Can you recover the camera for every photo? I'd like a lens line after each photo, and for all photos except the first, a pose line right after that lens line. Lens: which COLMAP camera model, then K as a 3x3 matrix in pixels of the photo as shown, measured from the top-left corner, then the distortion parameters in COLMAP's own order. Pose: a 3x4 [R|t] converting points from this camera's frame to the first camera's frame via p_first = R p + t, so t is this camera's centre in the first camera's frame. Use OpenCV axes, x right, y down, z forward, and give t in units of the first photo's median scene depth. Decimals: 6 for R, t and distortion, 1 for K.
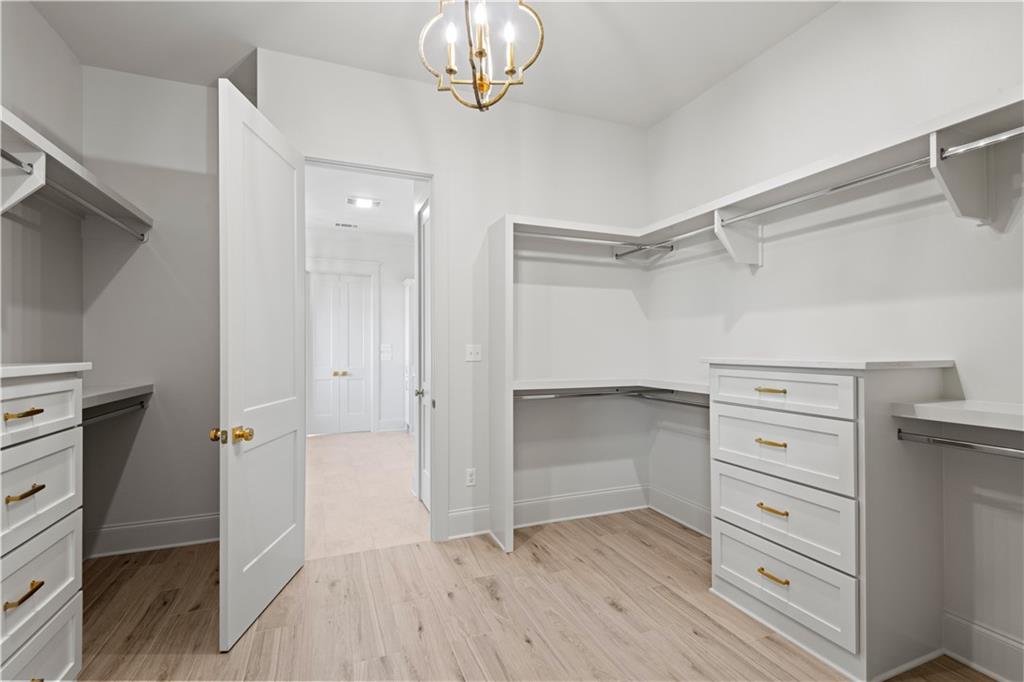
lens RADIAL K [[469.5, 0, 516.4], [0, 469.5, 347.9], [0, 0, 1]] dist [0.008692, -0.004057]
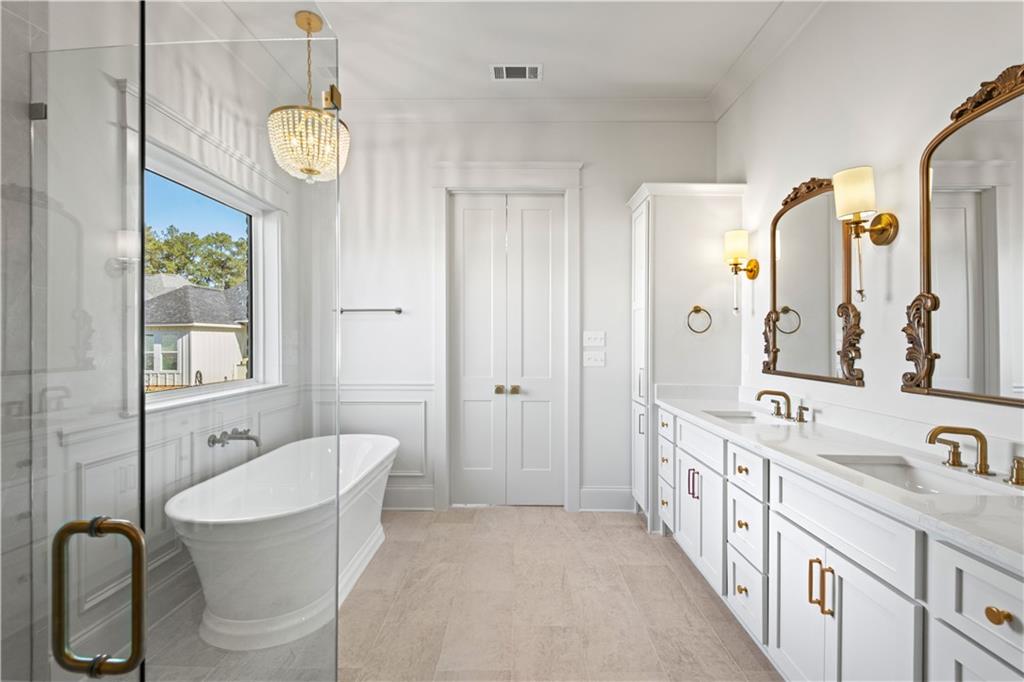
lens RADIAL K [[469.5, 0, 513.8], [0, 469.5, 342.8], [0, 0, 1]] dist [0.008692, -0.004057]
pose [[0.917925, 0.007187, -0.396690, -0.183157], [-0.005856, 0.999972, 0.004566, 0.000938], [0.396712, -0.001868, 0.917941, 0.591036]]
